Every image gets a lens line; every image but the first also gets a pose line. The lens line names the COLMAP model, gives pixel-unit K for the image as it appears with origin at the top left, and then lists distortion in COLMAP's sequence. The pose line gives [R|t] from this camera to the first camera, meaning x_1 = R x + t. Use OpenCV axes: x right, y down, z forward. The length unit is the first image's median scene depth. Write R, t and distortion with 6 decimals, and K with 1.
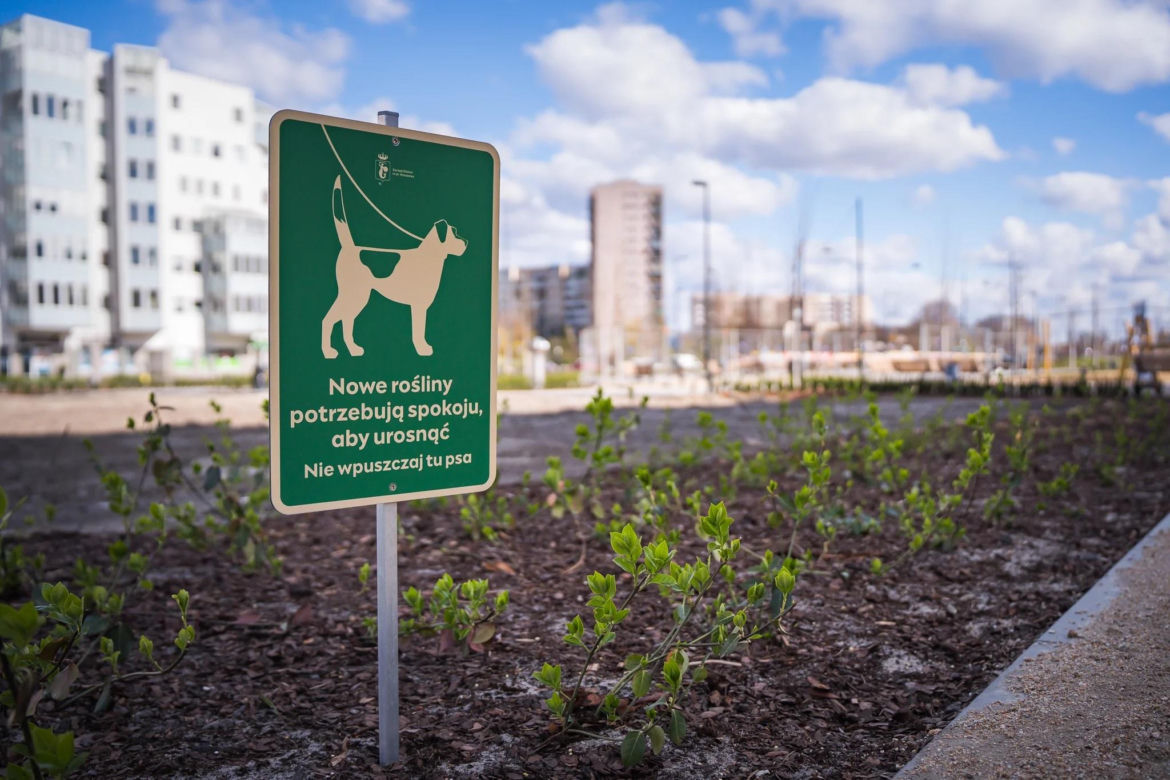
lens RADIAL K [[1059.4, 0, 585.9], [0, 1059.4, 394.2], [0, 0, 1]] dist [0.003044, 0.003634]
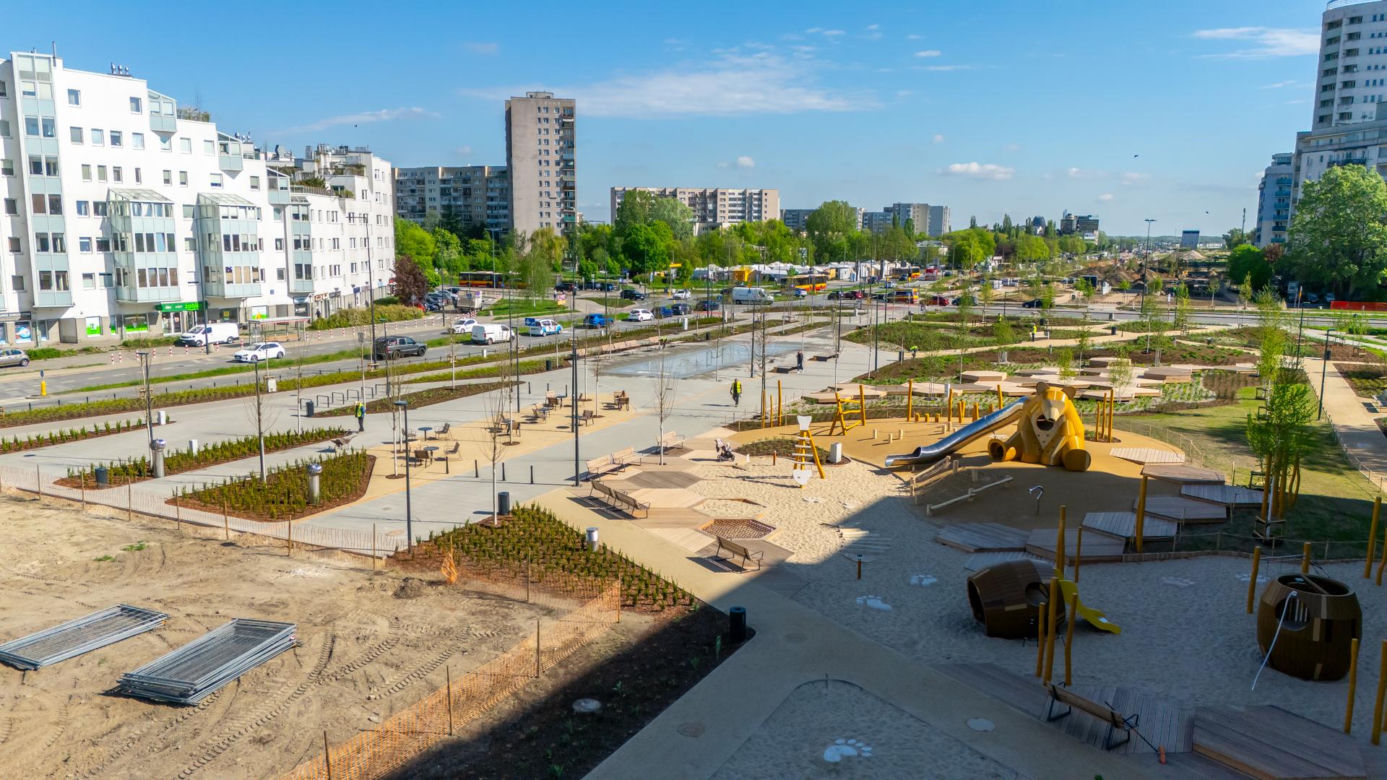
lens RADIAL K [[1018.5, 0, 696.1], [0, 1018.5, 390.3], [0, 0, 1]] dist [0.079328, -0.079038]
pose [[0.987567, 0.007216, 0.157034, 0.090257], [-0.028609, 0.990514, 0.134402, -0.134986], [-0.154574, -0.137224, 0.978405, -0.212146]]
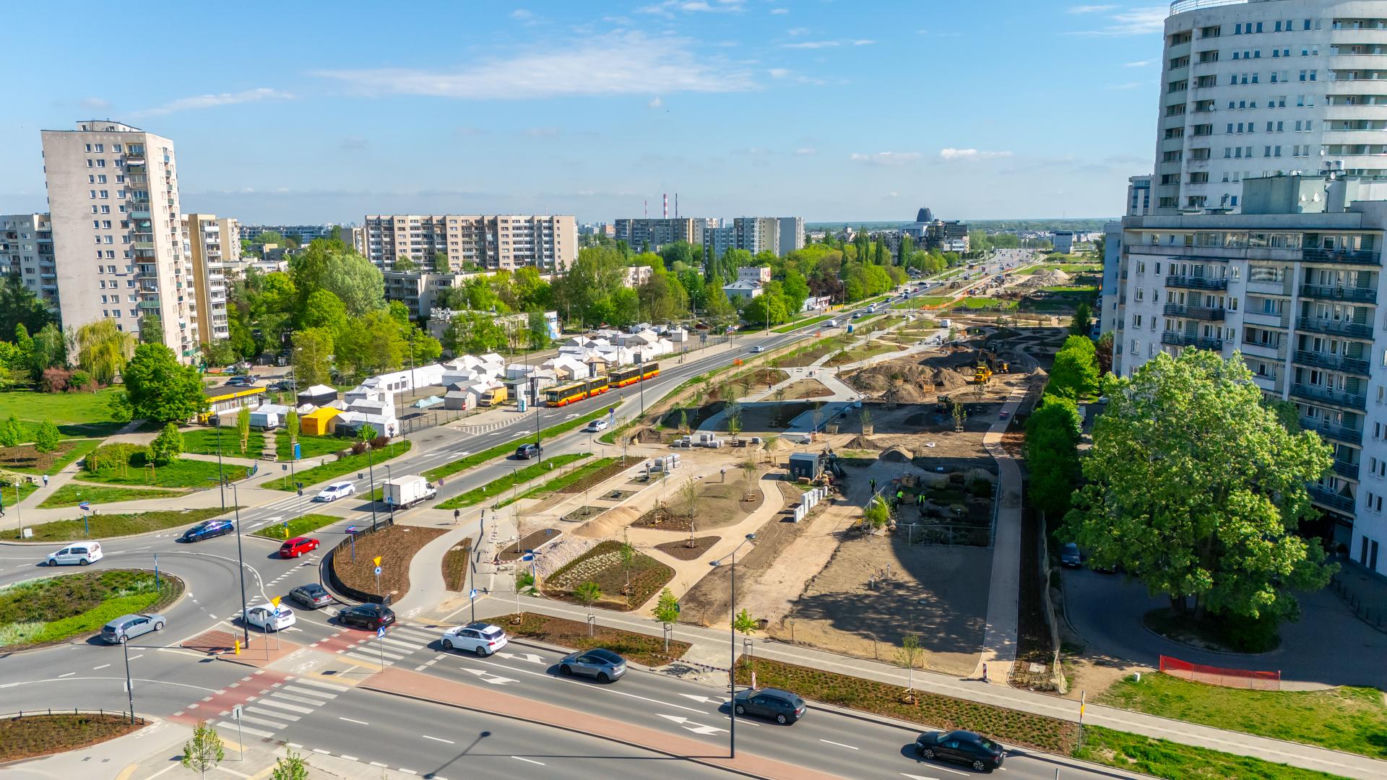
lens RADIAL K [[1018.5, 0, 695.4], [0, 1018.5, 384.1], [0, 0, 1]] dist [0.079328, -0.079038]
pose [[0.970402, -0.023370, 0.240361, 0.845722], [-0.010863, 0.990075, 0.140121, -0.395767], [-0.241250, -0.138584, 0.960517, 0.655233]]
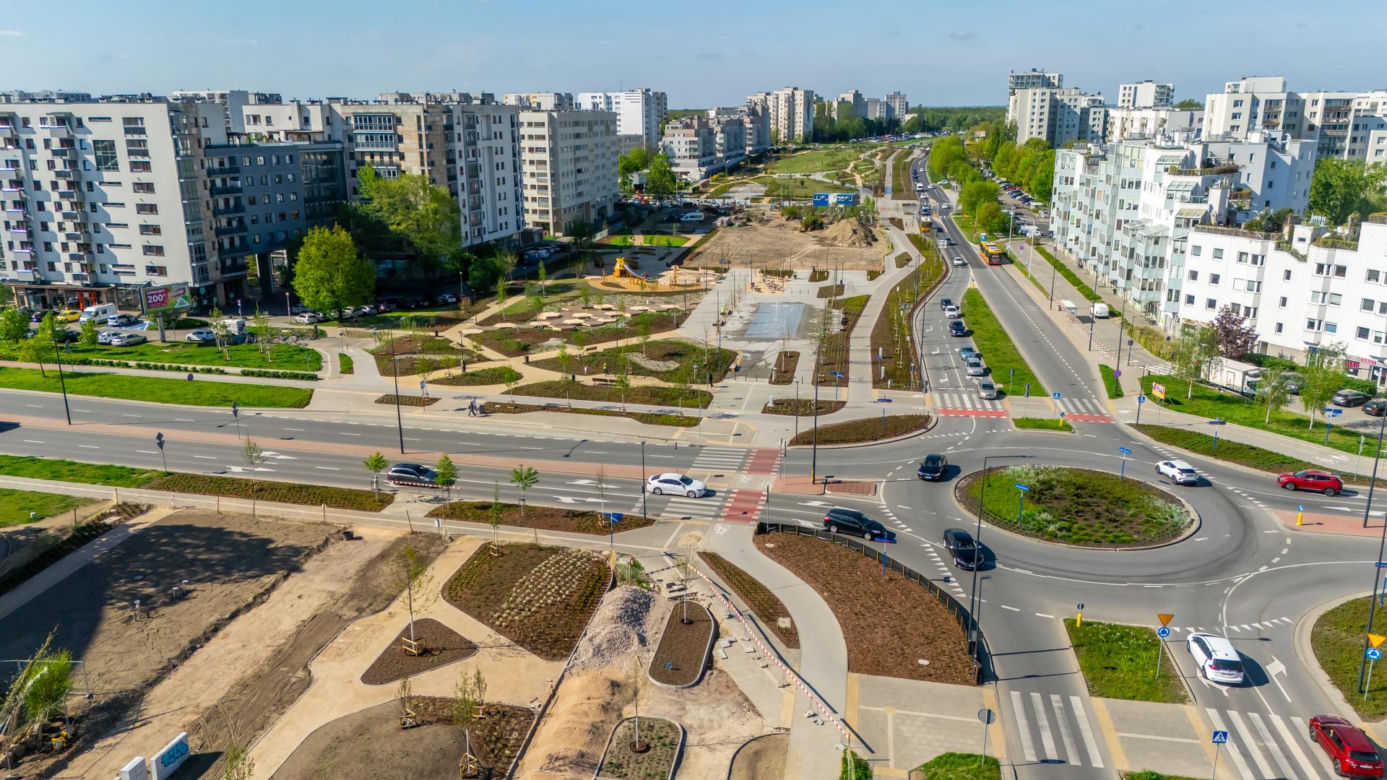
lens RADIAL K [[1018.5, 0, 698.0], [0, 1018.5, 382.7], [0, 0, 1]] dist [0.079328, -0.079038]
pose [[-0.890468, 0.142713, -0.432088, 1.206871], [0.018966, 0.960362, 0.278109, -0.430238], [0.454651, 0.239452, -0.857878, 2.328686]]
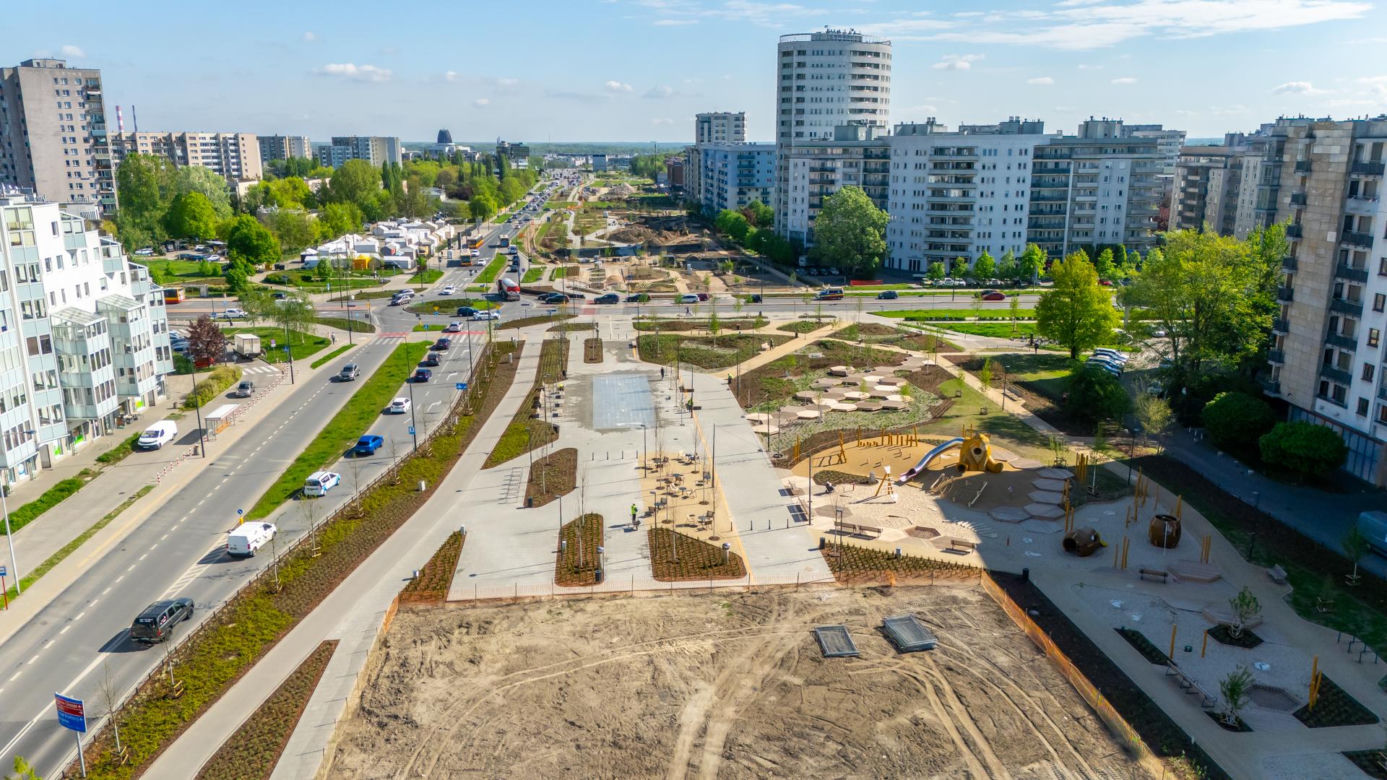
lens RADIAL K [[1018.5, 0, 696.7], [0, 1018.5, 382.3], [0, 0, 1]] dist [0.079328, -0.079038]
pose [[0.746821, -0.132609, 0.651669, -0.593501], [-0.006303, 0.978462, 0.206333, -0.353705], [-0.664995, -0.158202, 0.729900, -0.332394]]
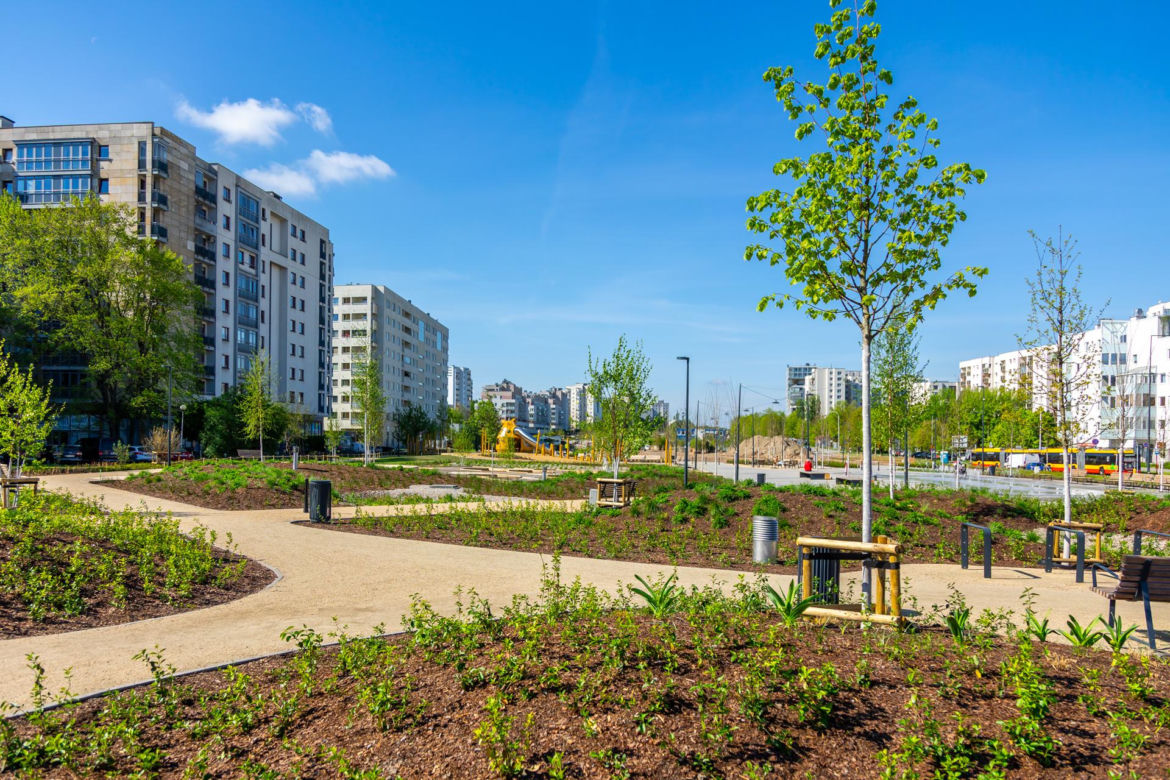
lens RADIAL K [[827.4, 0, 570.4], [0, 827.4, 441.8], [0, 0, 1]] dist [-0.000050, 0.003348]
pose [[-0.831489, 0.012578, -0.555399, 0.839655], [-0.002938, 0.999630, 0.027038, -0.074249], [0.555533, 0.024114, -0.831144, 1.125807]]
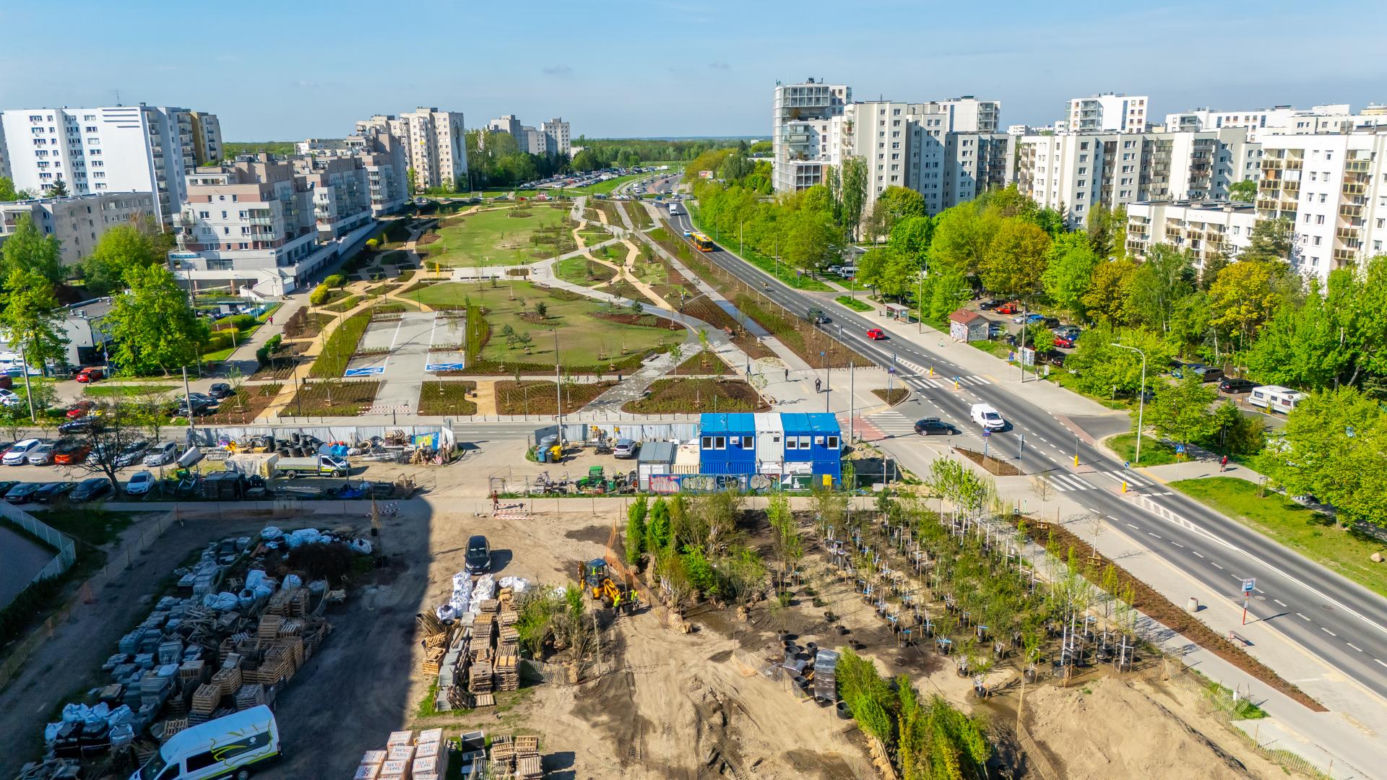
lens RADIAL K [[1018.5, 0, 697.7], [0, 1018.5, 397.0], [0, 0, 1]] dist [0.079328, -0.079038]
pose [[-0.668071, 0.214987, -0.712363, -0.135442], [0.022202, 0.962685, 0.269712, -0.365772], [0.743766, 0.164371, -0.647915, -0.173319]]
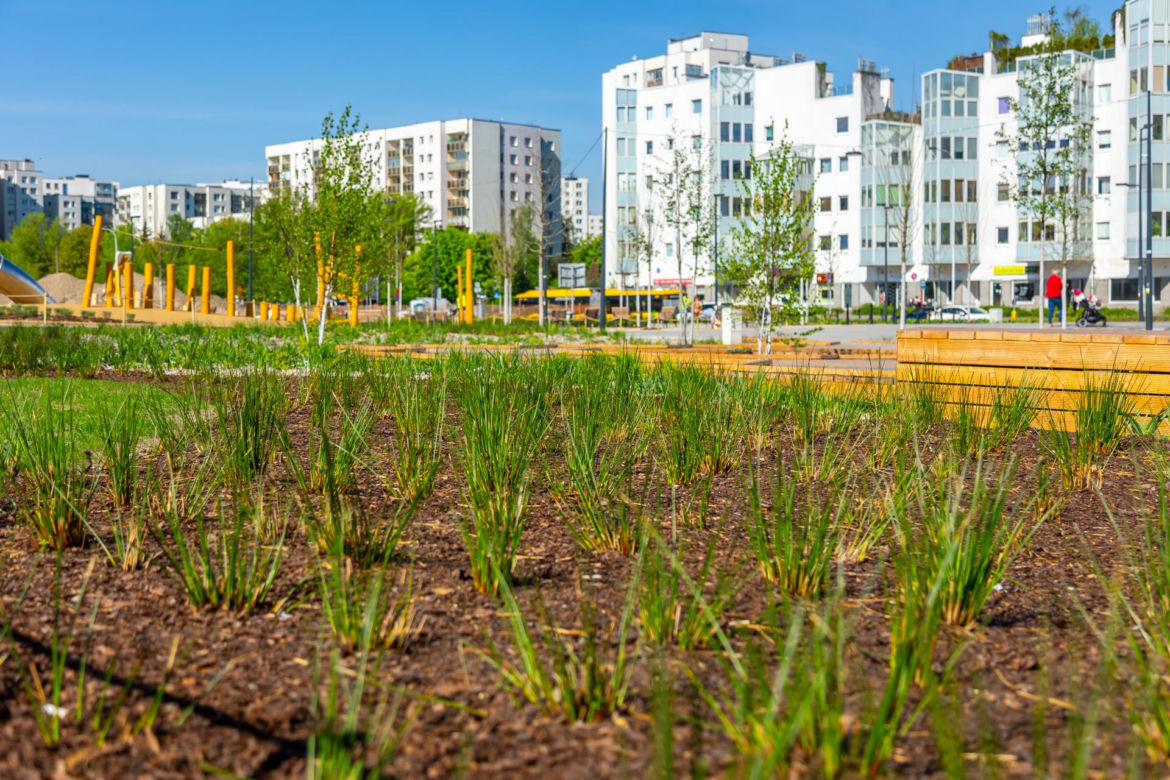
lens RADIAL K [[1463.8, 0, 534.0], [0, 1463.8, 362.6], [0, 0, 1]] dist [0.003642, 0.000000]
pose [[-0.227690, 0.064881, -0.971570, 0.758665], [-0.000491, 0.997770, 0.066745, -0.047625], [0.973734, 0.015674, -0.227150, 0.583645]]
